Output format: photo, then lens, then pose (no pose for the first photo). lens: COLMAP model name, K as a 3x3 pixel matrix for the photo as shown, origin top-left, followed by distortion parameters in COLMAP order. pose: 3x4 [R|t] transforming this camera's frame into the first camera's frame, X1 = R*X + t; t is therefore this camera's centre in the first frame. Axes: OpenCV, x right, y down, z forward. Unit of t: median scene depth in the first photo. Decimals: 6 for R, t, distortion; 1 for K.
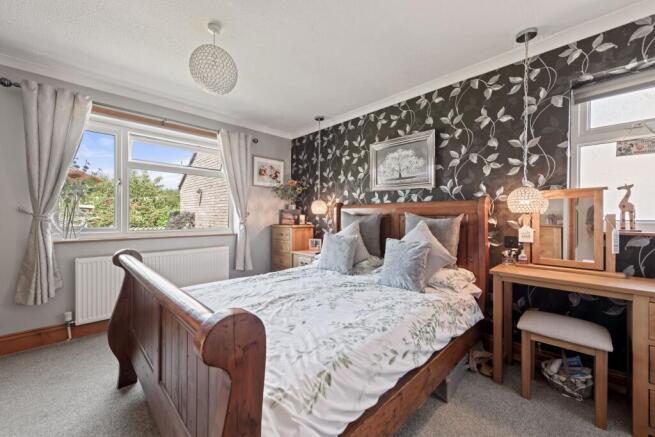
lens RADIAL K [[261.6, 0, 330.0], [0, 261.6, 218.9], [0, 0, 1]] dist [0.003841, 0.000074]
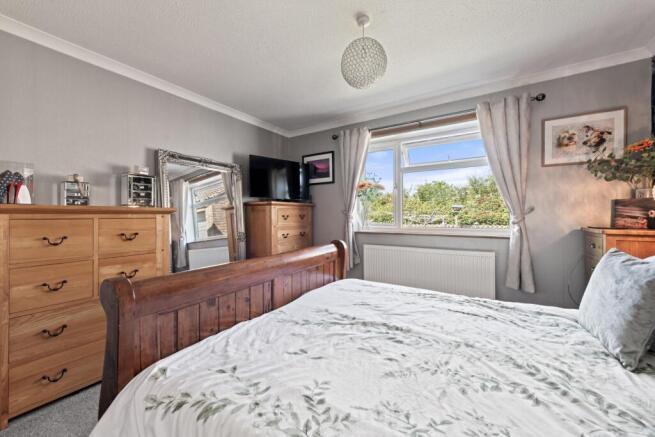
lens RADIAL K [[261.6, 0, 330.0], [0, 261.6, 218.9], [0, 0, 1]] dist [0.003841, 0.000074]
pose [[0.209565, 0.011213, -0.977730, 0.442273], [-0.000441, 0.999935, 0.011373, -0.004604], [0.977795, -0.001953, 0.209556, 0.619284]]
